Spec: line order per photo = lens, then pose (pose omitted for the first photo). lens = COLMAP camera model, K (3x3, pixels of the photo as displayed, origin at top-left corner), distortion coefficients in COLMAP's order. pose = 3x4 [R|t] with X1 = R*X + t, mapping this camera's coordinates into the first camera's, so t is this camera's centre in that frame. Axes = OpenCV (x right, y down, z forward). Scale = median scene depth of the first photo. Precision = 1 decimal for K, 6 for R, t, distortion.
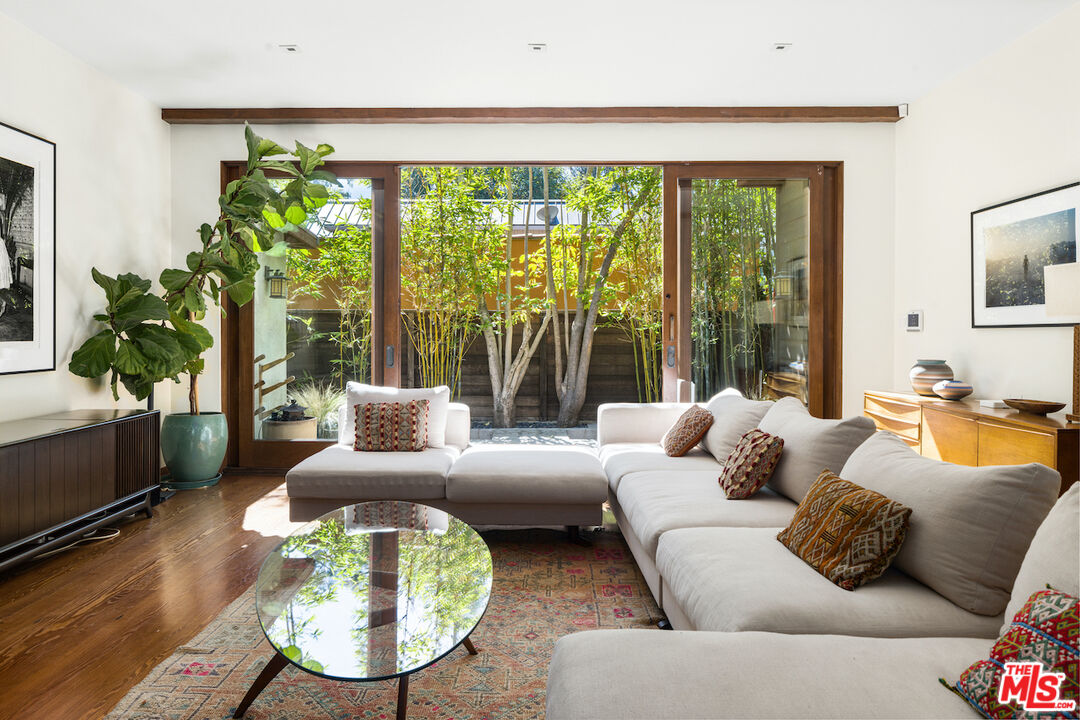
lens RADIAL K [[716.8, 0, 551.6], [0, 716.8, 336.4], [0, 0, 1]] dist [-0.004301, -0.002301]
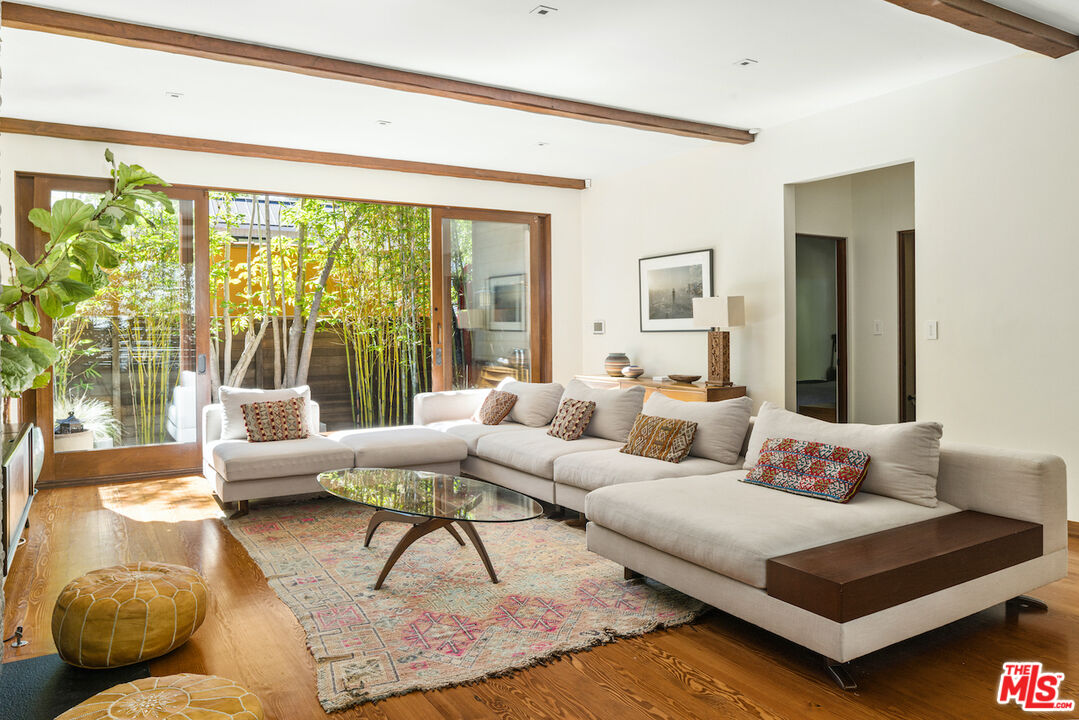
lens RADIAL K [[749.9, 0, 533.9], [0, 749.9, 329.1], [0, 0, 1]] dist [-0.007176, 0.001972]
pose [[0.853216, -0.012017, 0.521419, -0.473080], [0.015462, 0.999878, -0.002257, -0.018171], [-0.521328, 0.009988, 0.853298, -0.288602]]
